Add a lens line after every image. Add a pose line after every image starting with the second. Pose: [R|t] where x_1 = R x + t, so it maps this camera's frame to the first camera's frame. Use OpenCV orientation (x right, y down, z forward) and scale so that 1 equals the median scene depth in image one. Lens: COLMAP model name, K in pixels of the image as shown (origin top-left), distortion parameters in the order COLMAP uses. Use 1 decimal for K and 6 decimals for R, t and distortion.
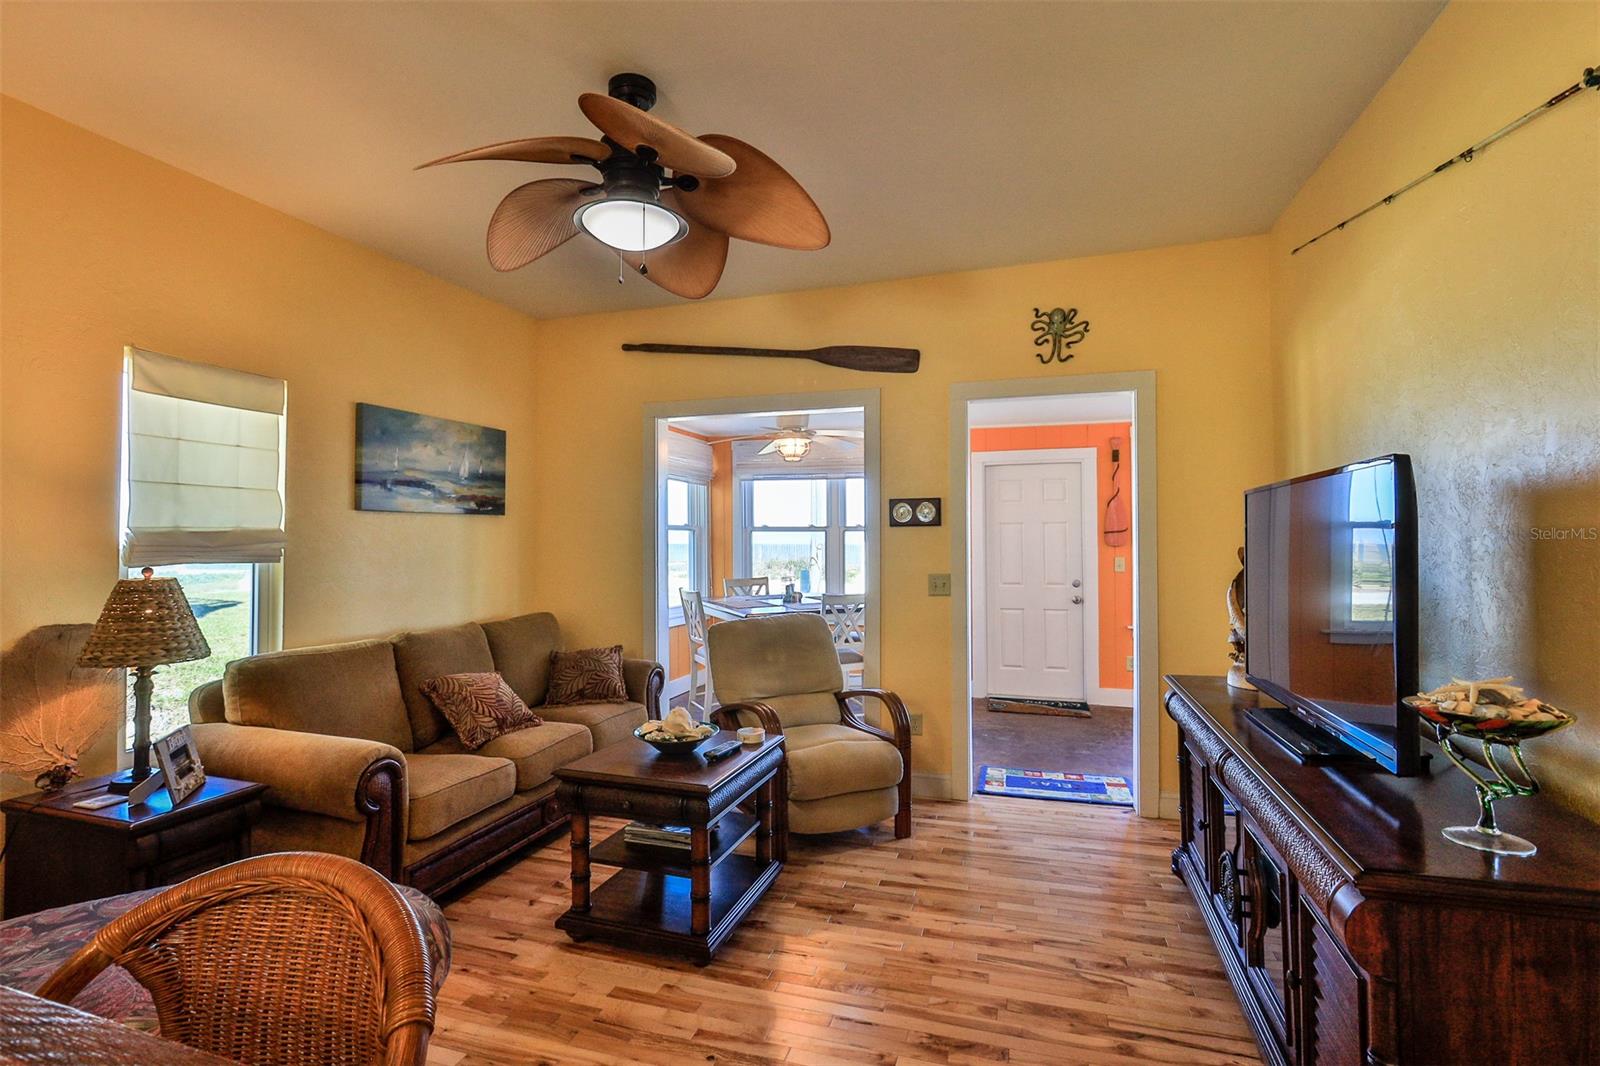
lens RADIAL K [[749.5, 0, 799.5], [0, 749.5, 526.8], [0, 0, 1]] dist [-0.001398, -0.000666]
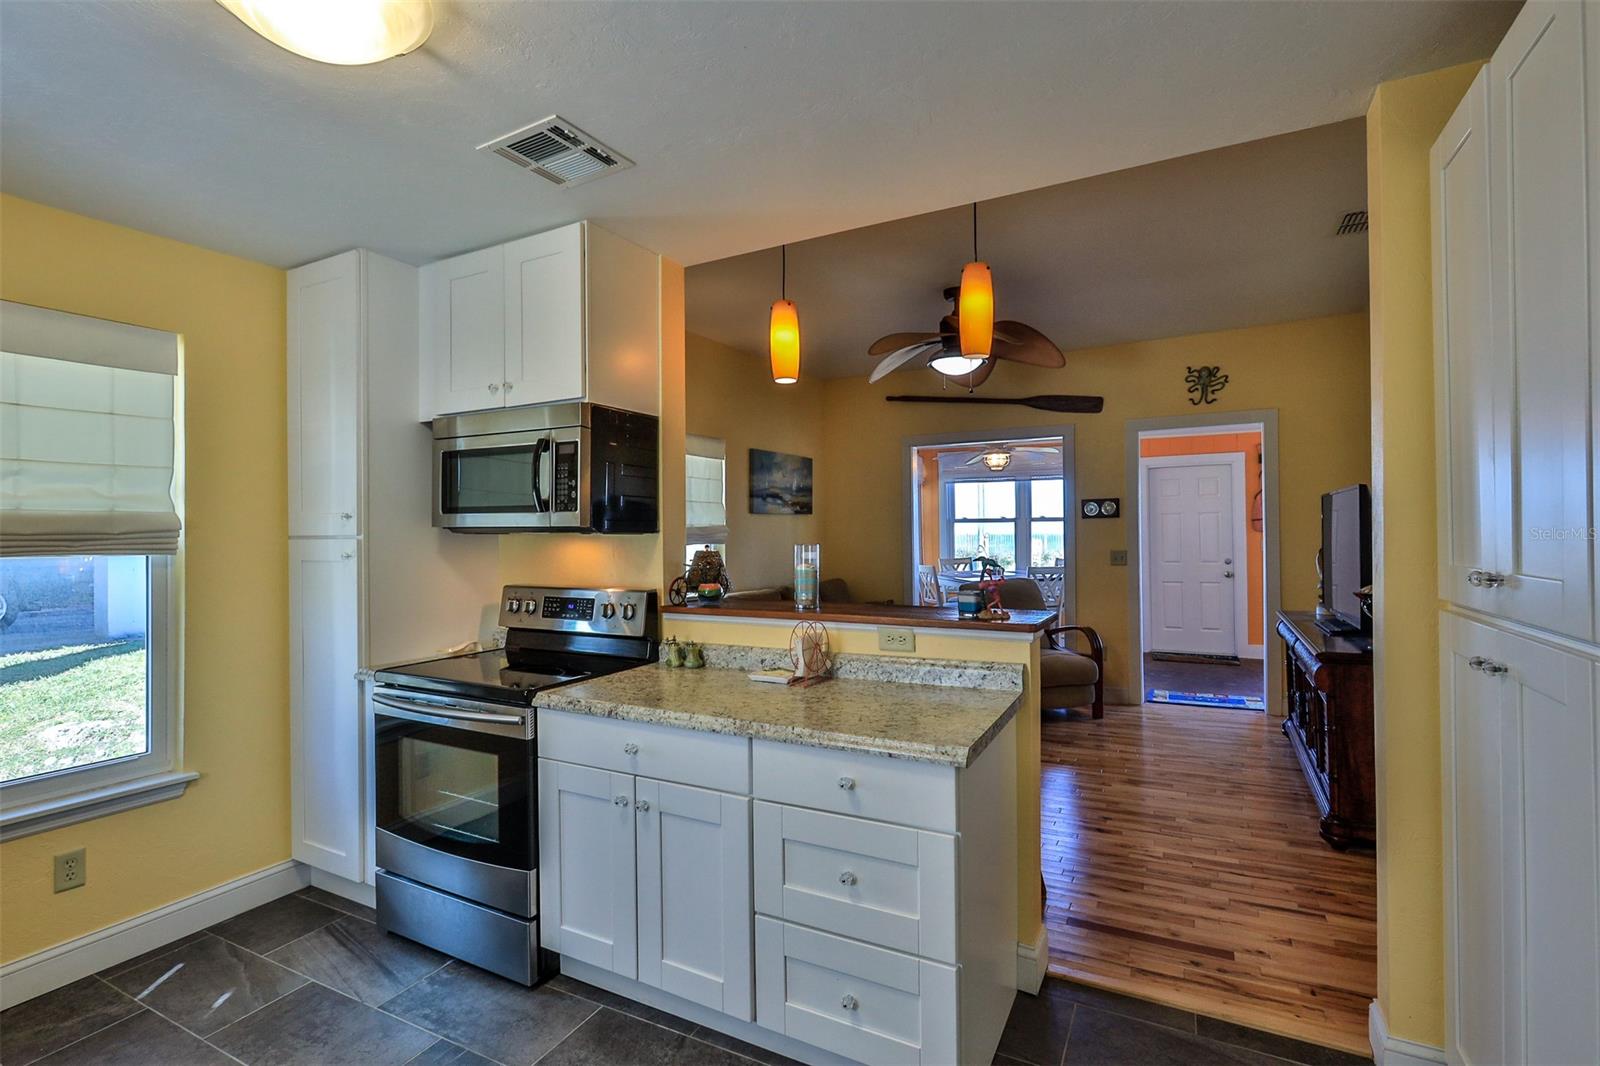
lens RADIAL K [[749.5, 0, 795.9], [0, 749.5, 528.9], [0, 0, 1]] dist [-0.001398, -0.000666]
pose [[0.982046, -0.010723, -0.188336, -0.157042], [0.013464, 0.999821, 0.013279, -0.006896], [0.188160, -0.015576, 0.982015, -0.555731]]
